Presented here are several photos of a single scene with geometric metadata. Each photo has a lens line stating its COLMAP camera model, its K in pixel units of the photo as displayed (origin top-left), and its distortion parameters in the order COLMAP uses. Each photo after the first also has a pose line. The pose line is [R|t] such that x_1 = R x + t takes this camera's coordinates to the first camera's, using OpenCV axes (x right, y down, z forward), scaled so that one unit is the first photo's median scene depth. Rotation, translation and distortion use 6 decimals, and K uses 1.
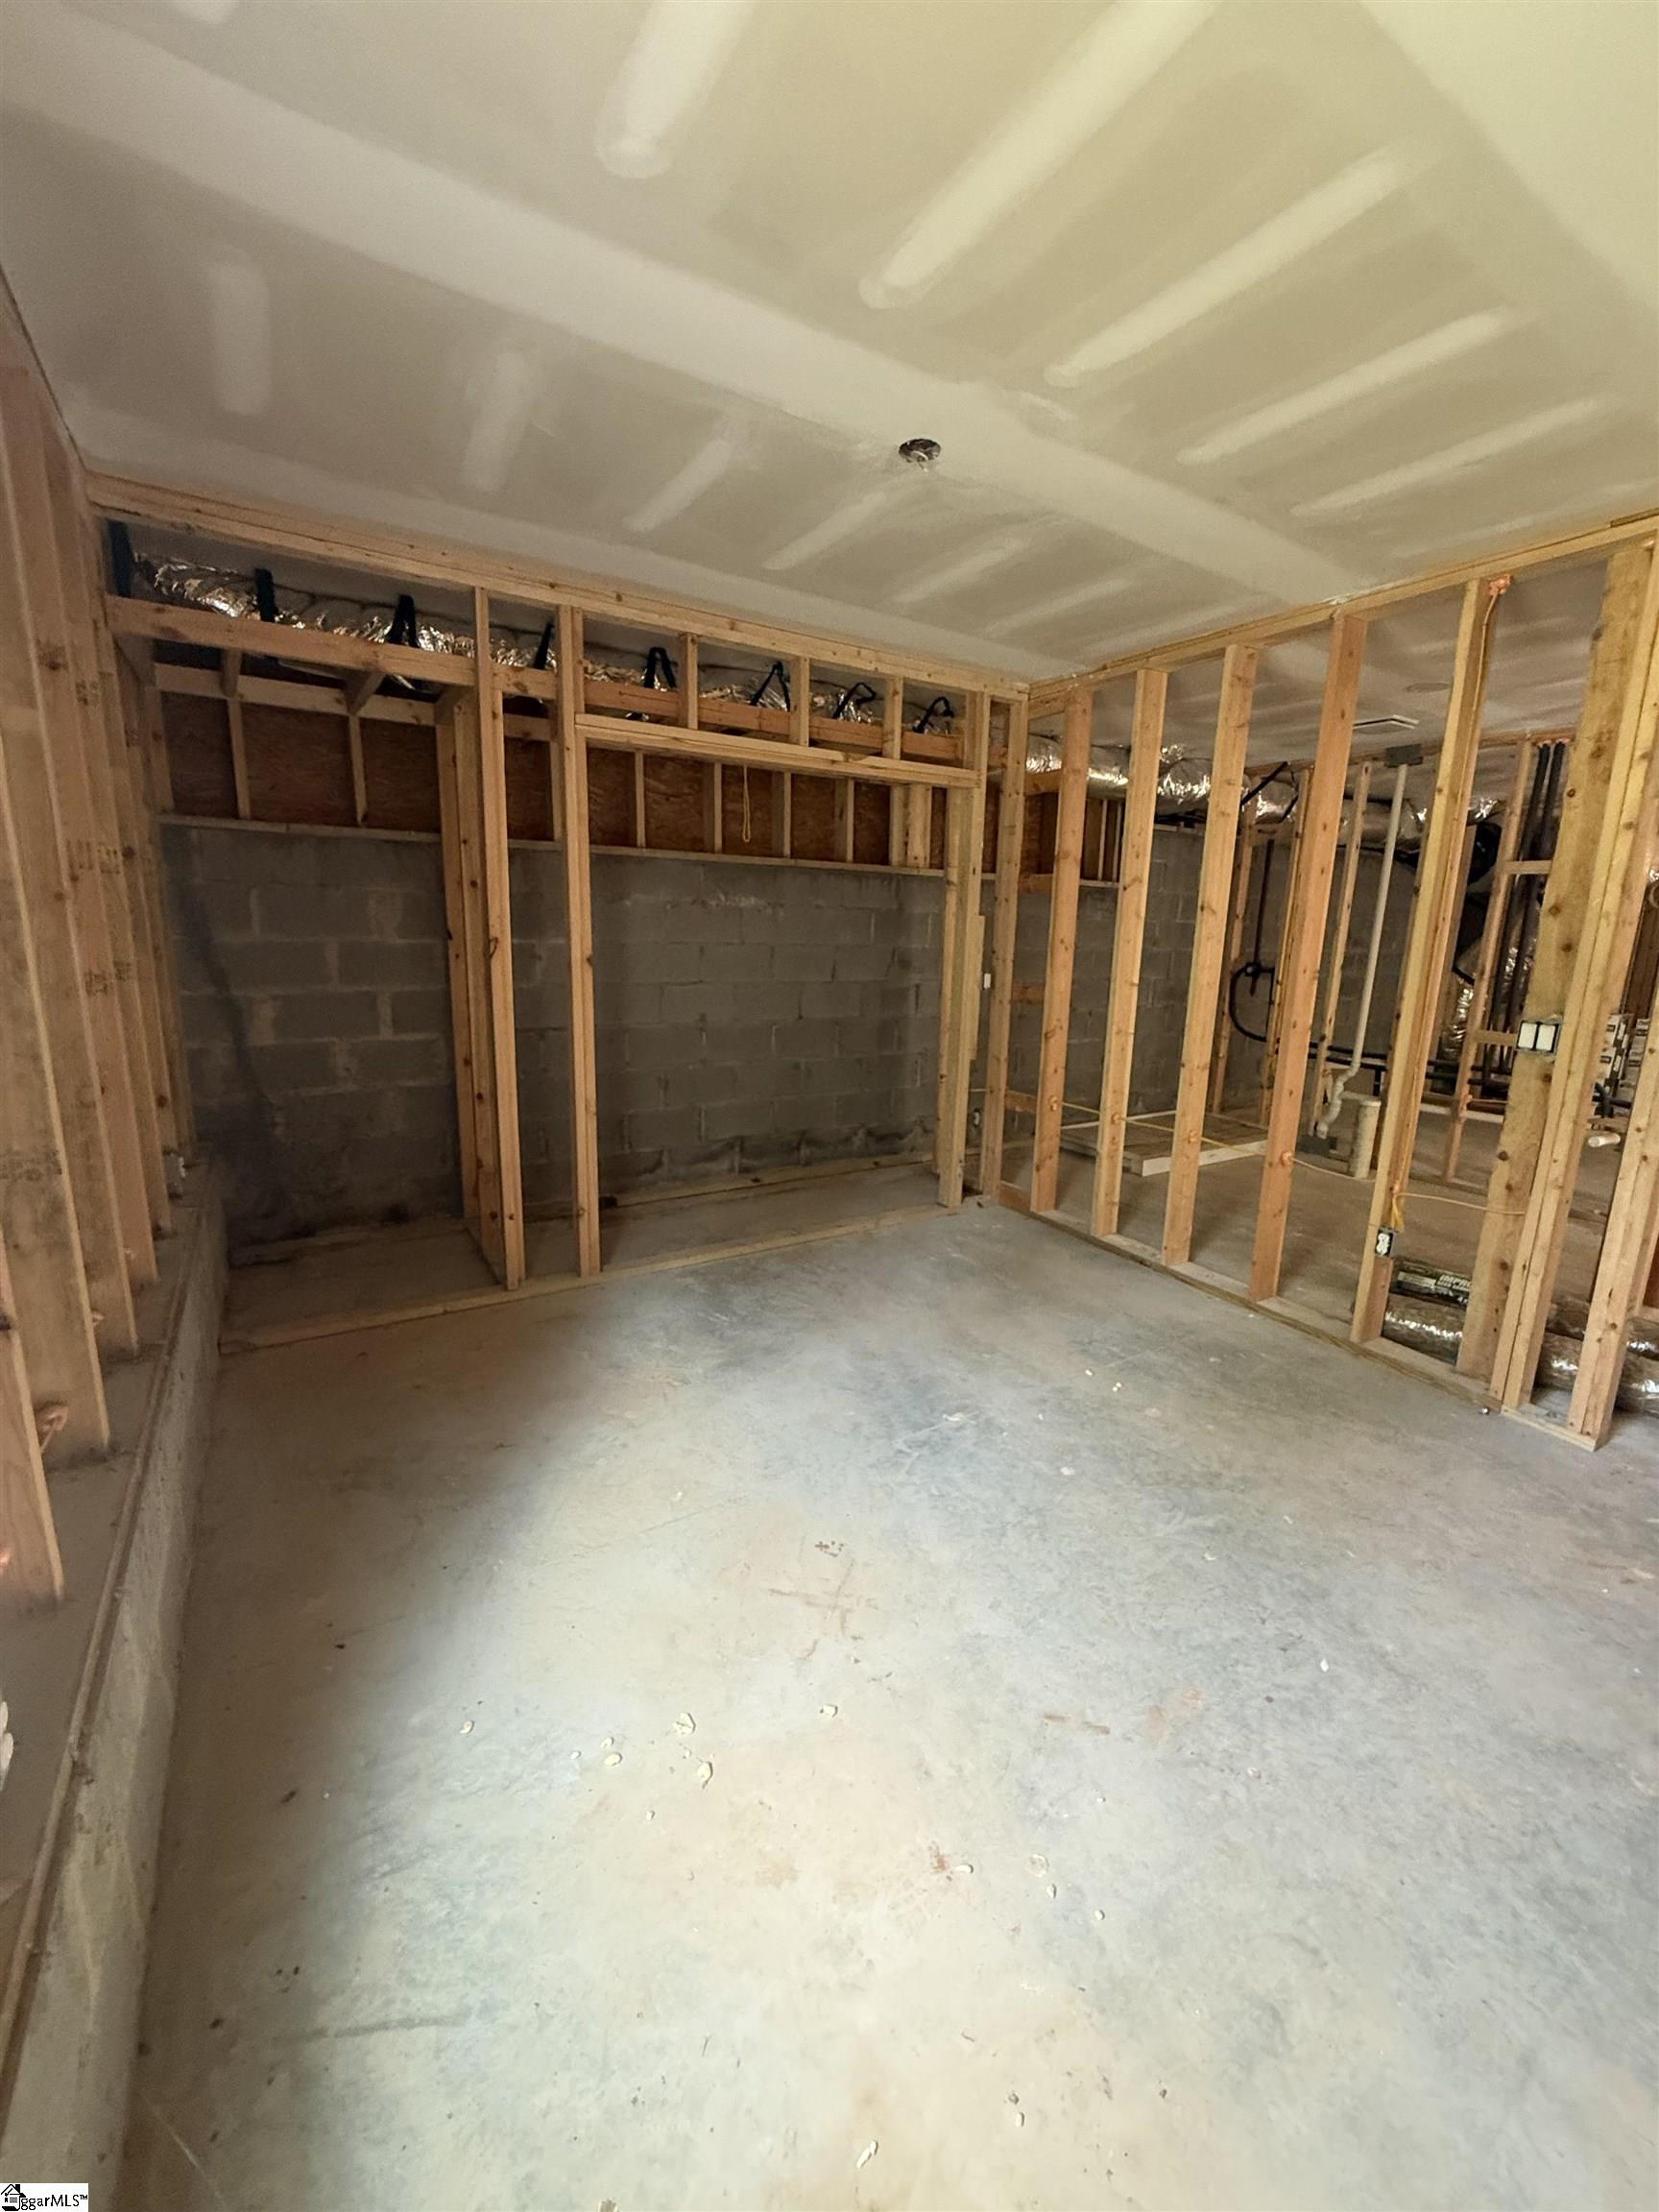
lens RADIAL K [[887.3, 0, 829.5], [0, 887.3, 1106.0], [0, 0, 1]] dist [0.000993, -0.000204]
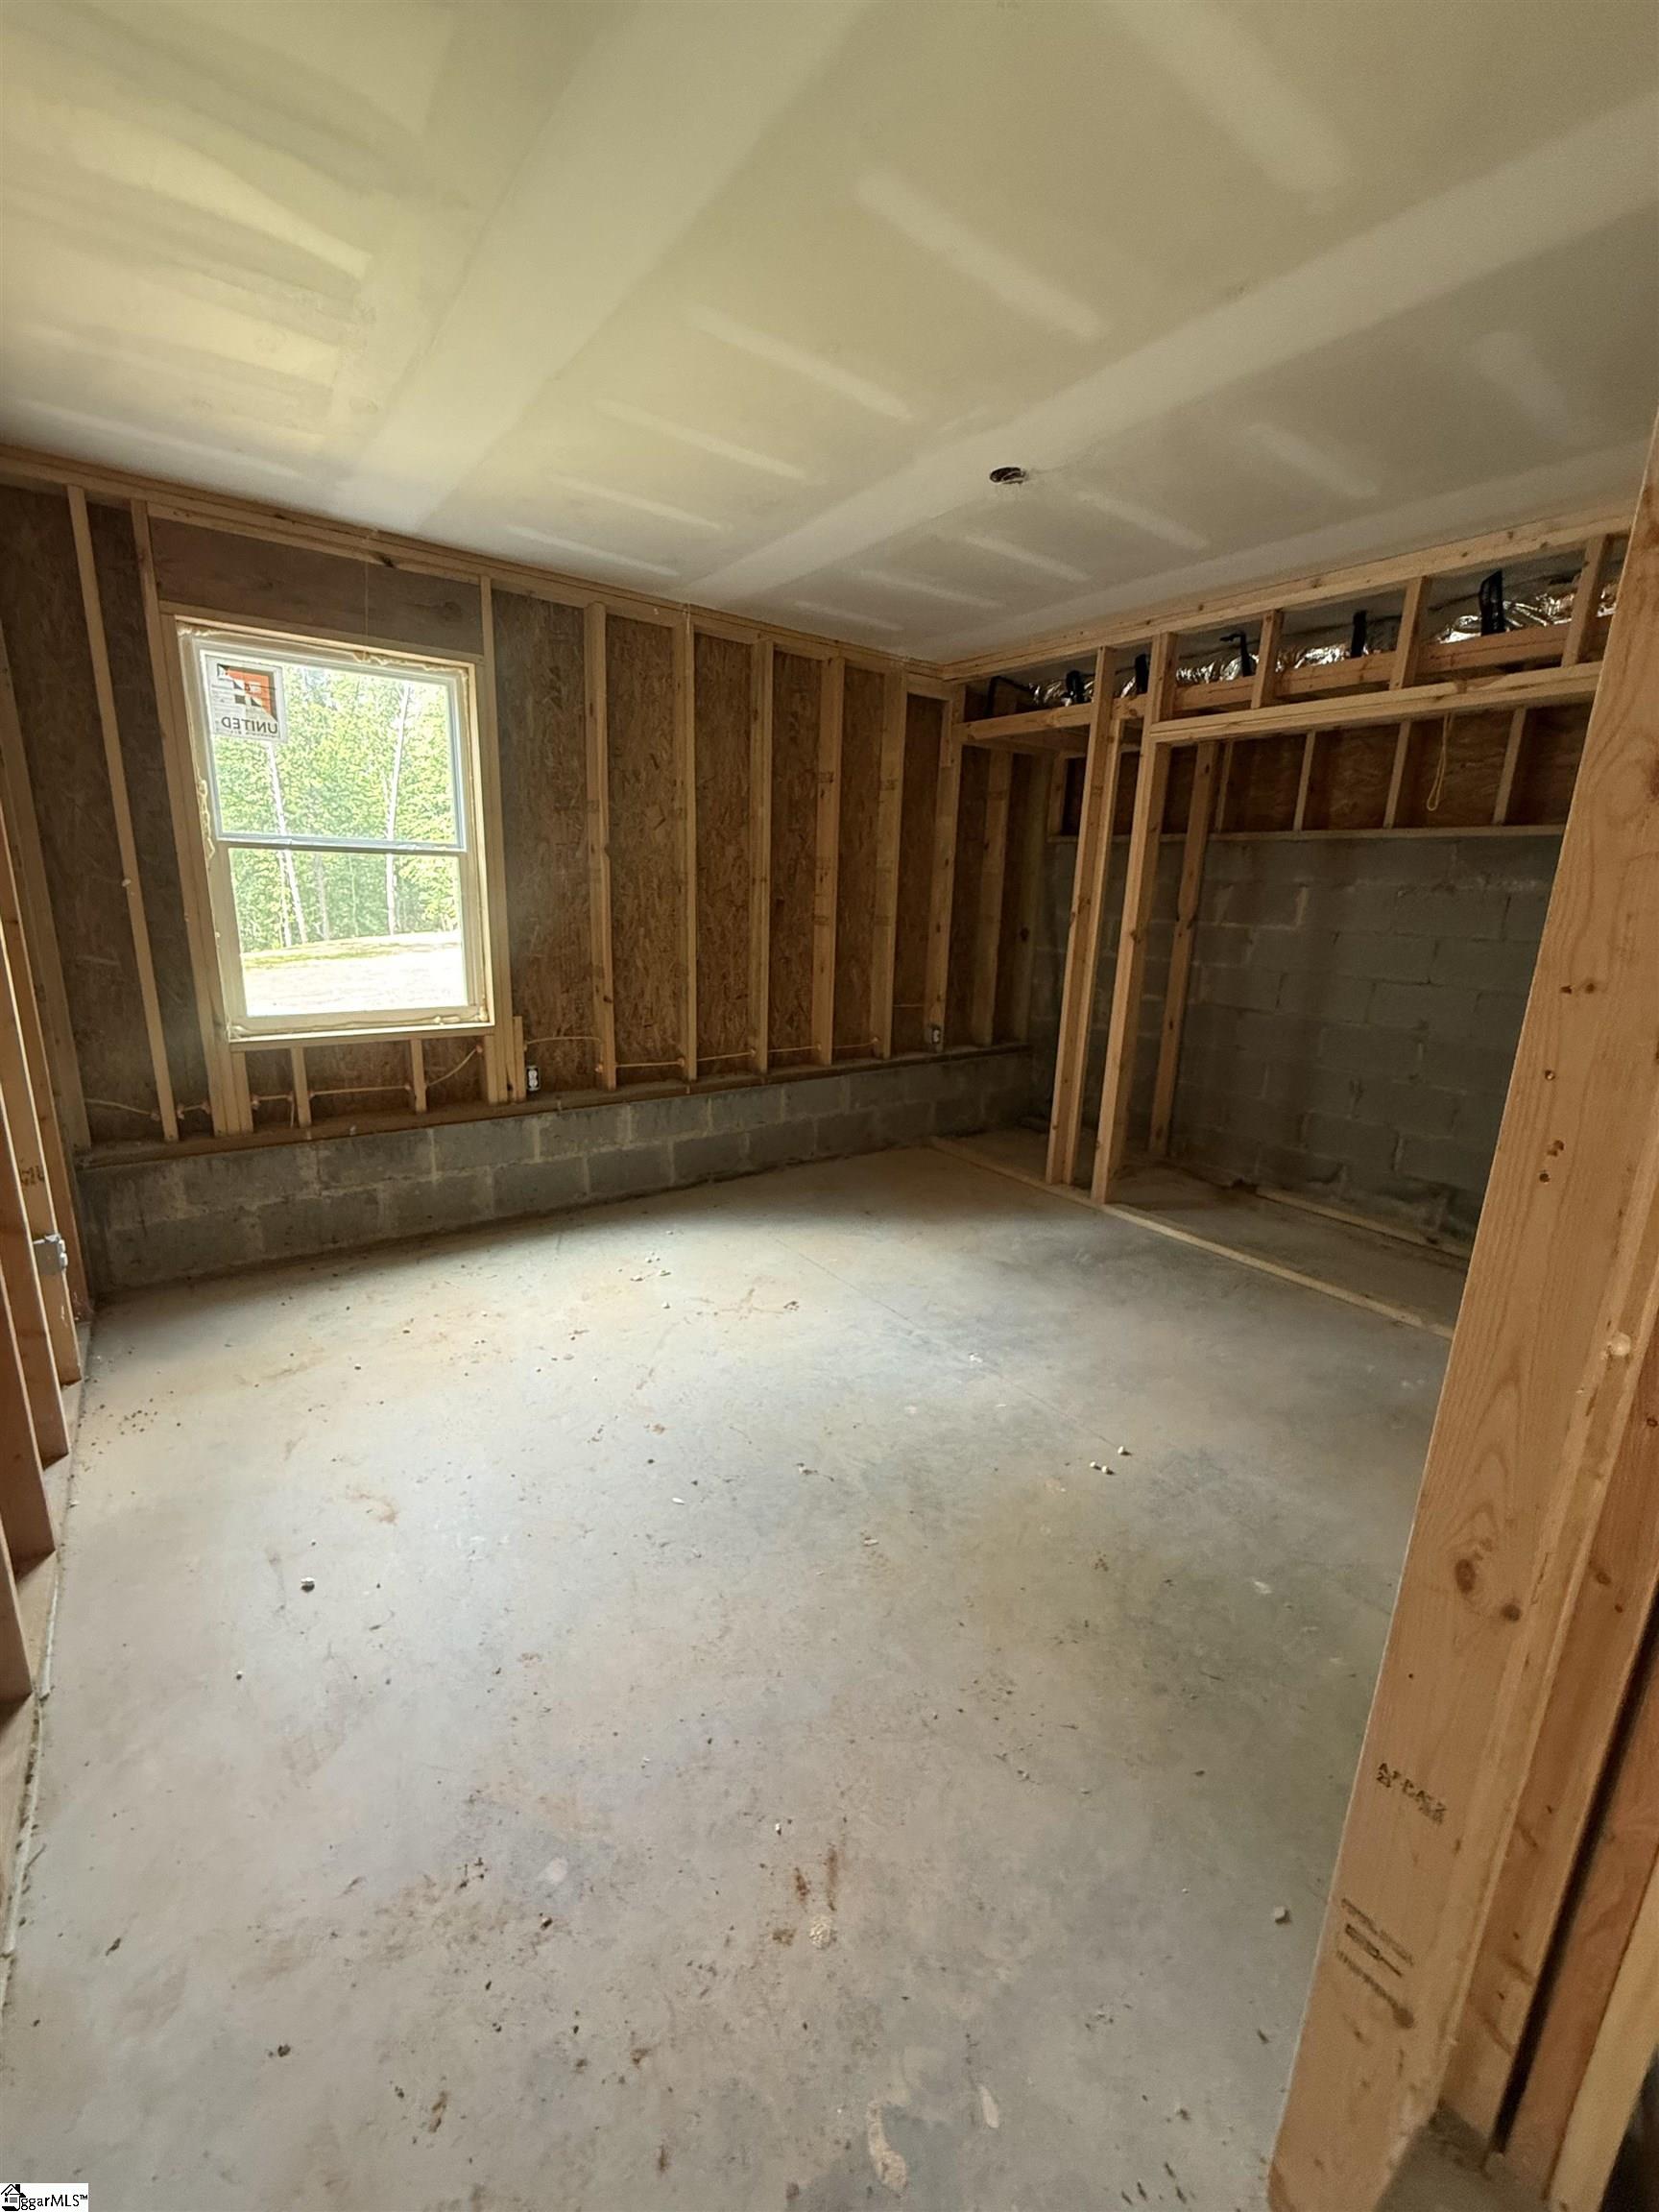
lens RADIAL K [[887.3, 0, 829.5], [0, 887.3, 1106.0], [0, 0, 1]] dist [0.000993, -0.000204]
pose [[0.070420, 0.216400, -0.973762, 0.925265], [-0.238934, 0.951427, 0.194157, -0.082899], [0.968479, 0.218992, 0.118704, 0.543895]]
